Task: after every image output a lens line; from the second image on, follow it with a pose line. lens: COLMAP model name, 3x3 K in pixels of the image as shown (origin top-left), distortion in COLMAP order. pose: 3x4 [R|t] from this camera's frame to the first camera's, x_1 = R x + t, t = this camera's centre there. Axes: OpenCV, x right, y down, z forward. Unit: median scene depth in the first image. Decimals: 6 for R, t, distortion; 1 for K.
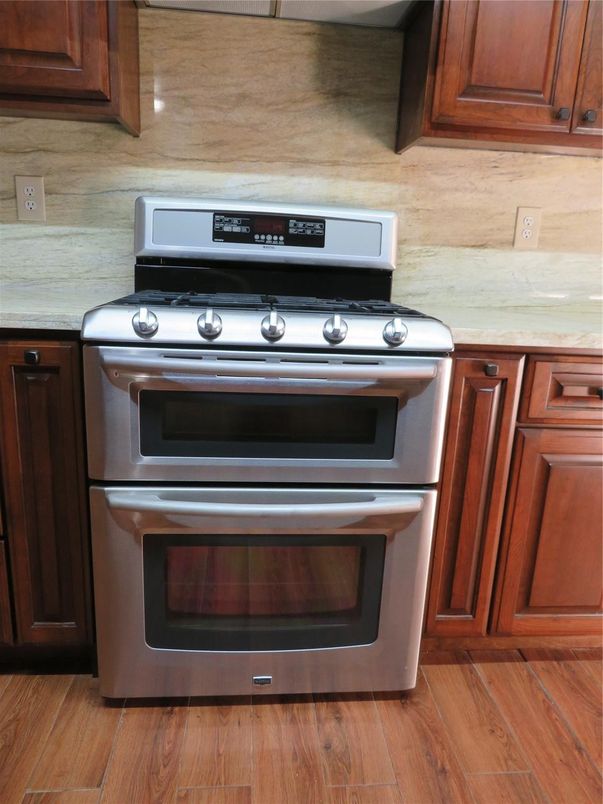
lens RADIAL K [[574.6, 0, 301.7], [0, 574.6, 403.1], [0, 0, 1]] dist [-0.001961, -0.000783]
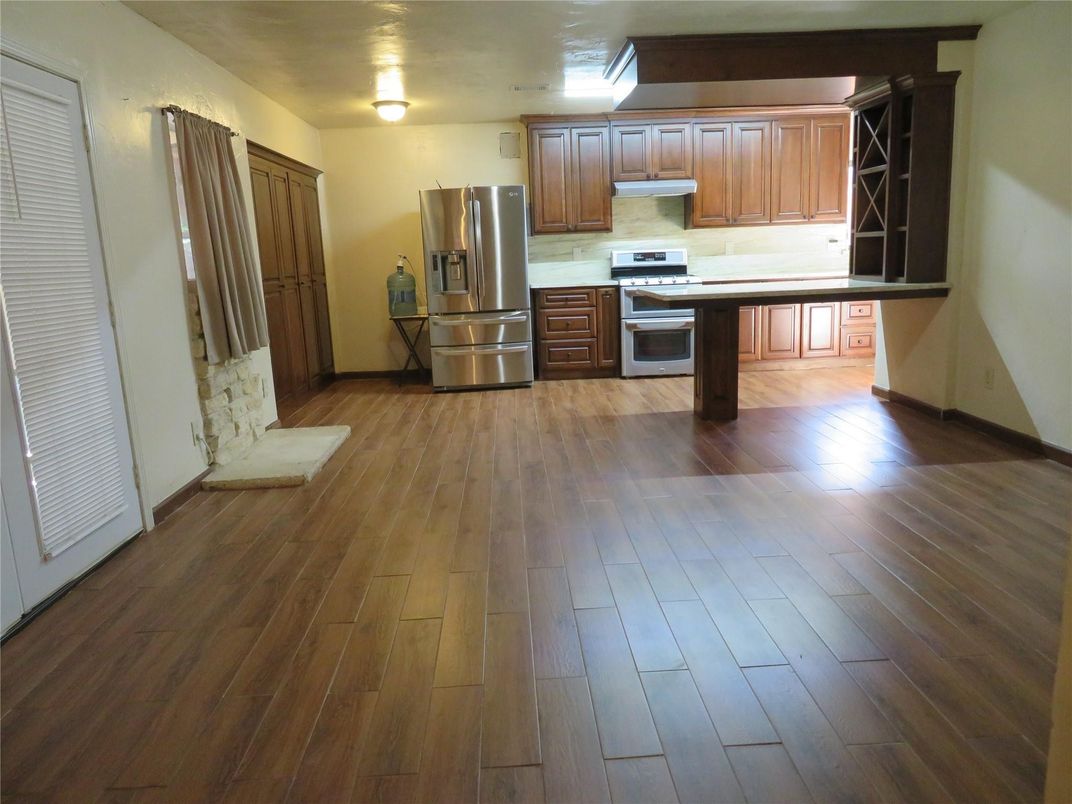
lens RADIAL K [[766.2, 0, 535.5], [0, 766.2, 403.0], [0, 0, 1]] dist [-0.001961, -0.000783]
pose [[0.995370, -0.074744, -0.060432, -0.522338], [0.071007, 0.995560, -0.061790, 0.801129], [0.064783, 0.057213, 0.996258, -3.551677]]
